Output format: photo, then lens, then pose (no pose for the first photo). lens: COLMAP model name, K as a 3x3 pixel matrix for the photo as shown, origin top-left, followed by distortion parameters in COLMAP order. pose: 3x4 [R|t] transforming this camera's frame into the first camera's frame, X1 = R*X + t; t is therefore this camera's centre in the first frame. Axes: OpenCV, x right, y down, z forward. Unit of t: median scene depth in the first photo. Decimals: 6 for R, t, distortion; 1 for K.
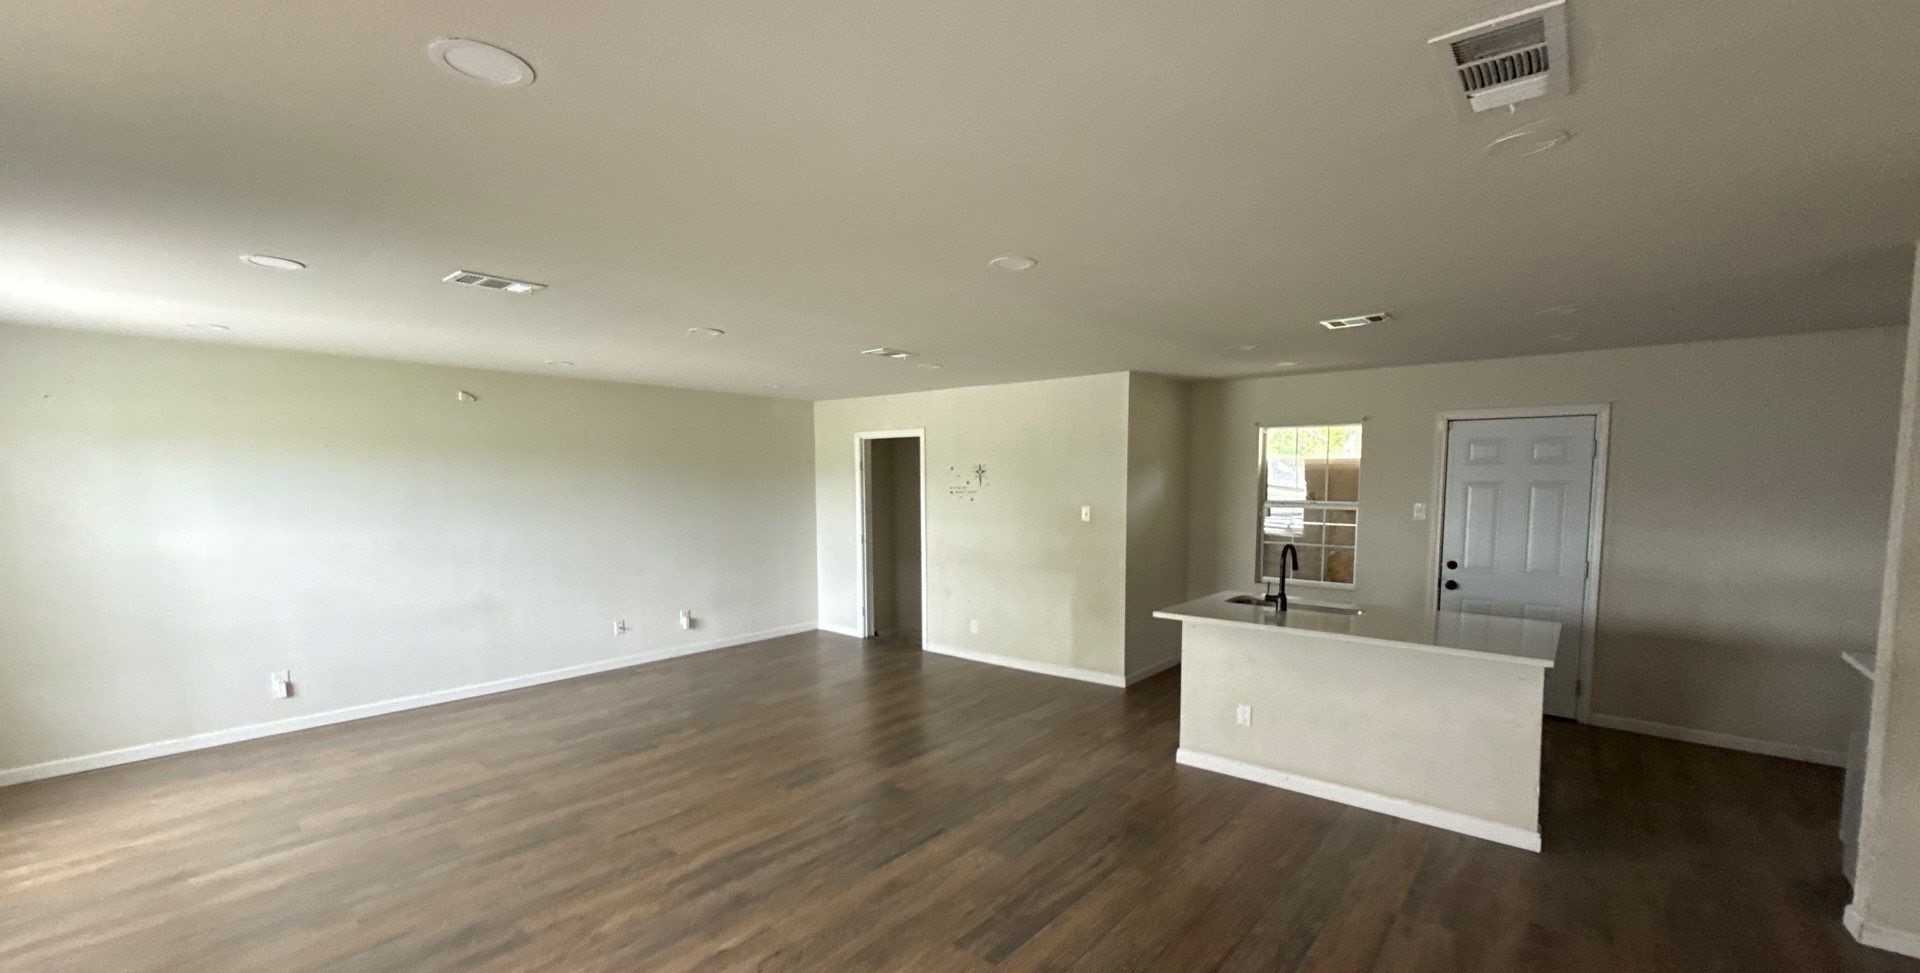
lens RADIAL K [[766.1, 0, 960.5], [0, 766.1, 540.7], [0, 0, 1]] dist [0.000094, 0.000046]
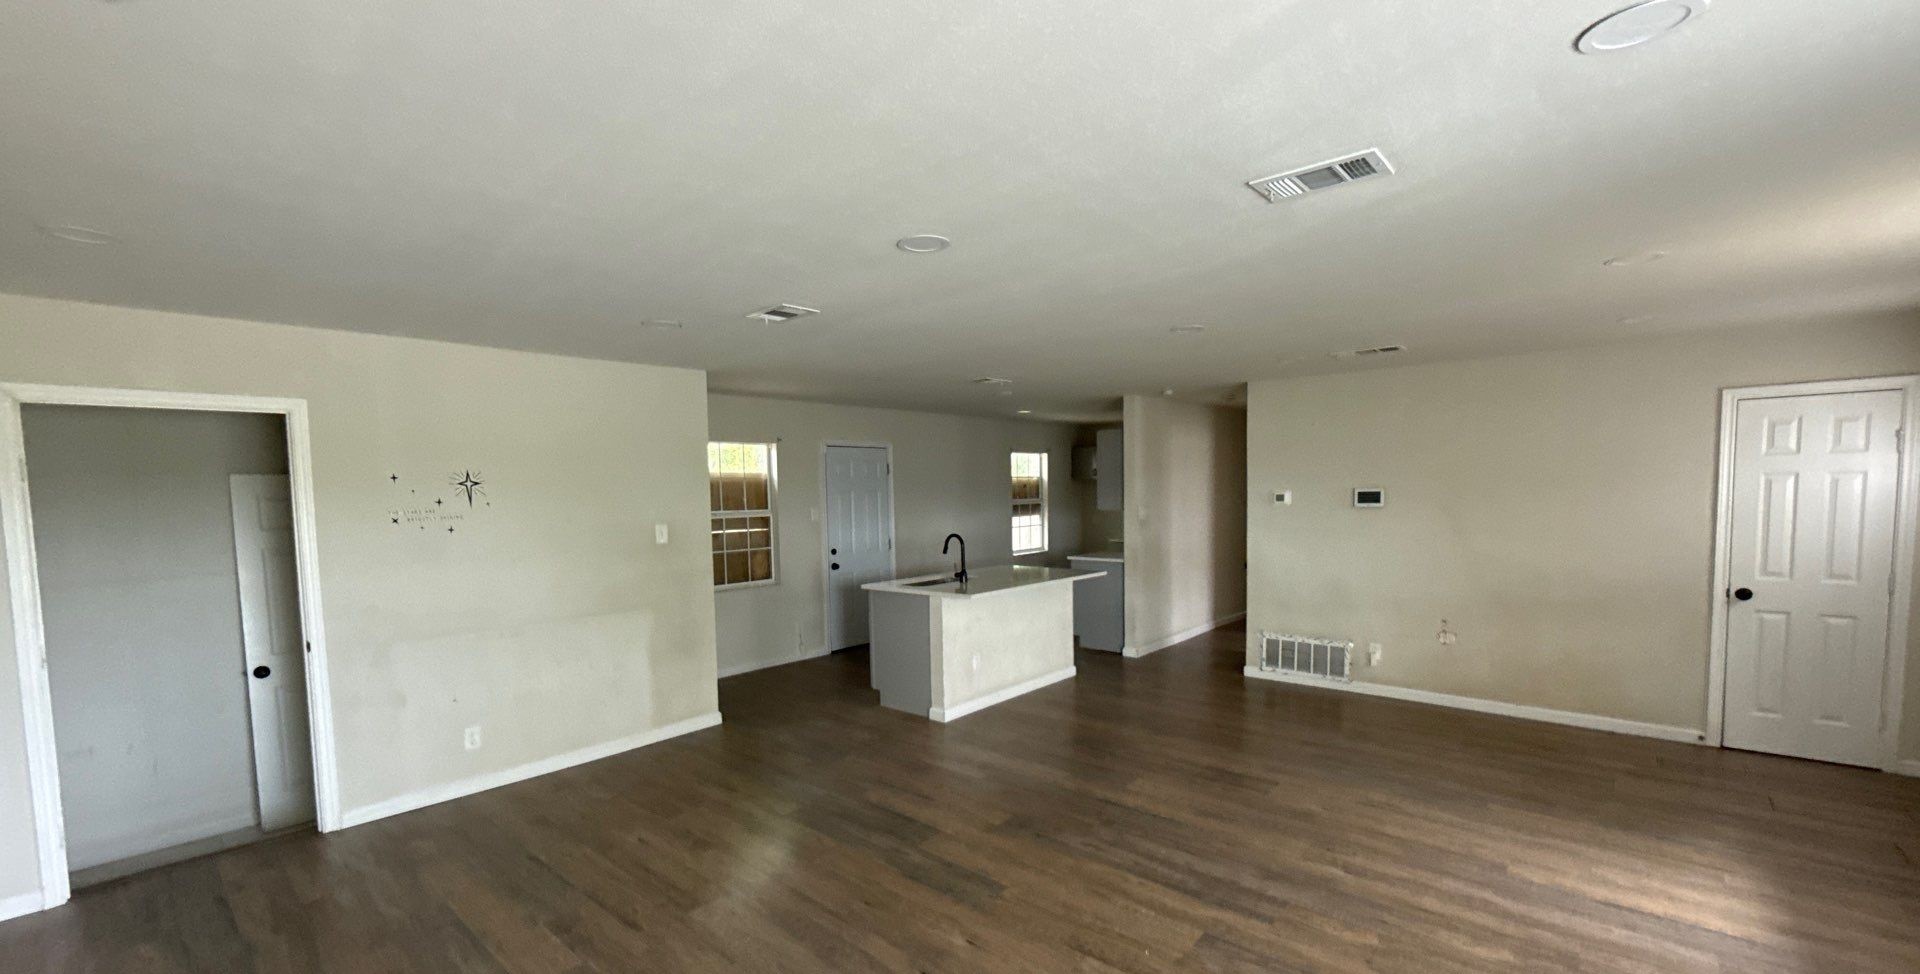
lens RADIAL K [[766.1, 0, 960.5], [0, 766.1, 541.2], [0, 0, 1]] dist [0.000094, 0.000046]
pose [[0.023092, -0.069921, 0.997285, -0.720594], [0.098683, 0.992839, 0.067324, -0.057018], [-0.994851, 0.096861, 0.029827, 0.736827]]
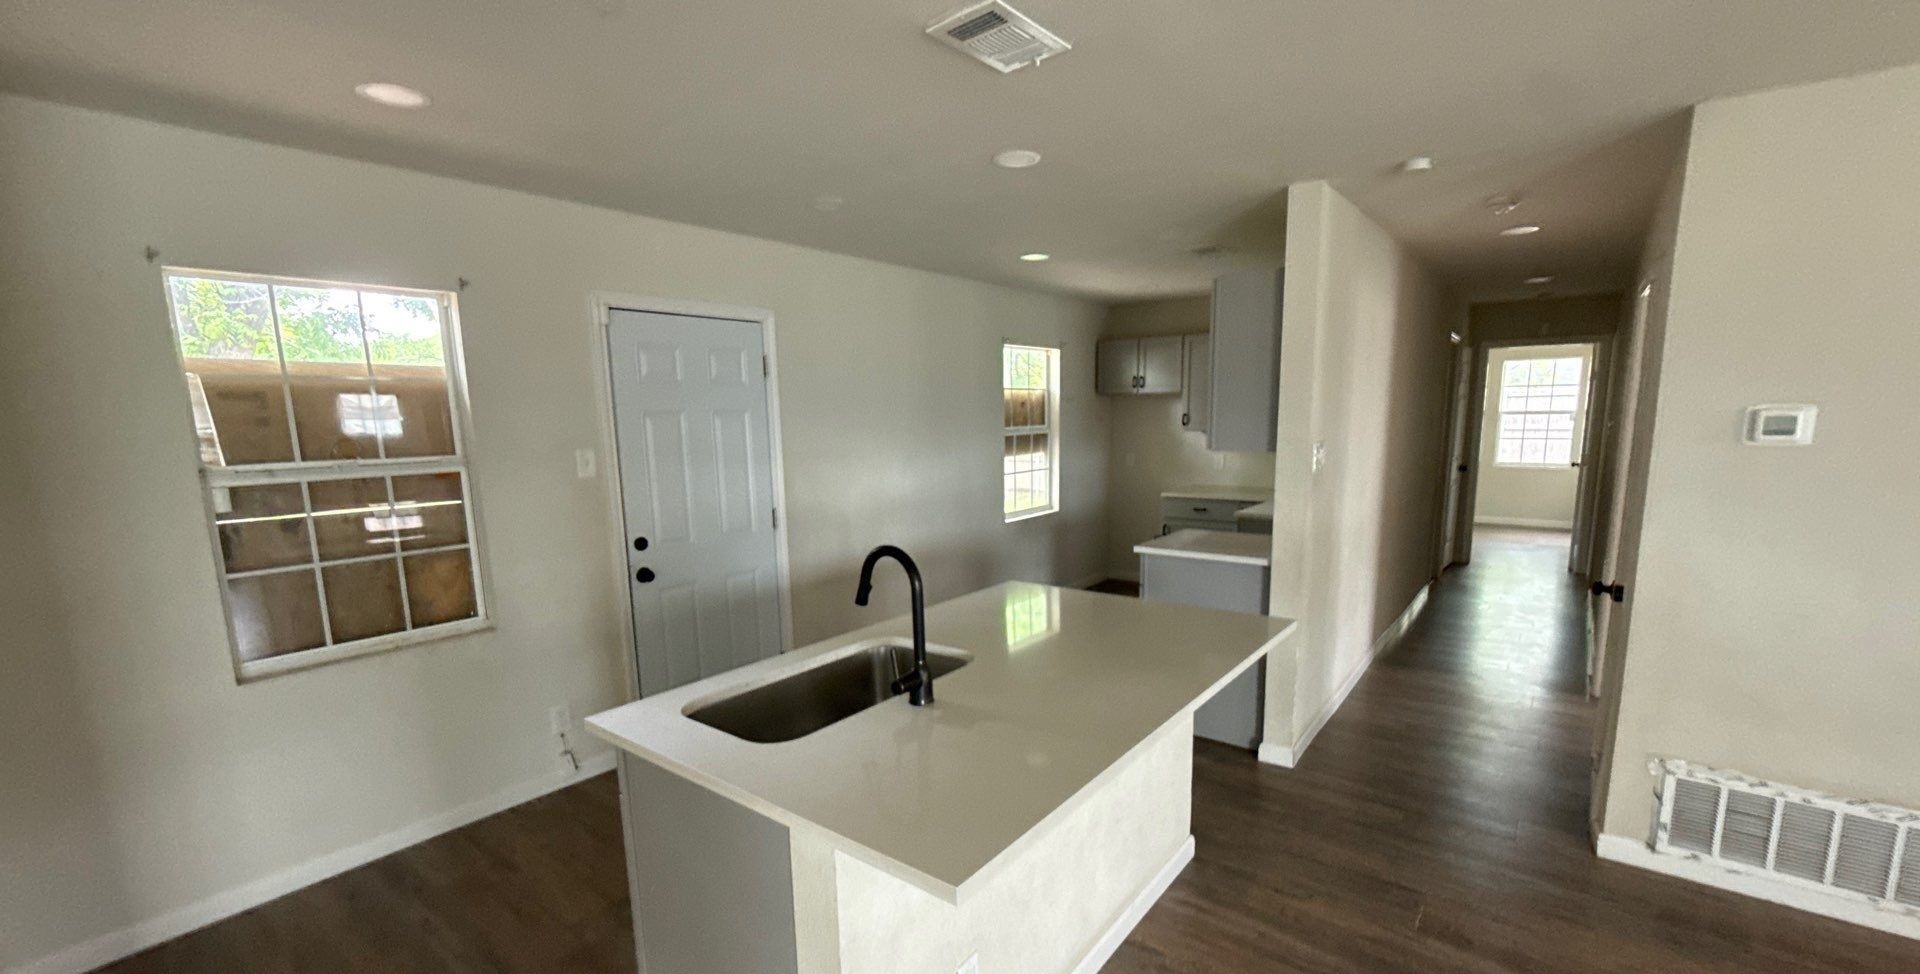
lens RADIAL K [[766.1, 0, 960.5], [0, 766.1, 541.2], [0, 0, 1]] dist [0.000094, 0.000046]
pose [[-0.029855, -0.165856, 0.985698, 0.010353], [0.099976, 0.980697, 0.168042, -0.050729], [-0.994542, 0.103564, -0.012697, 0.749887]]
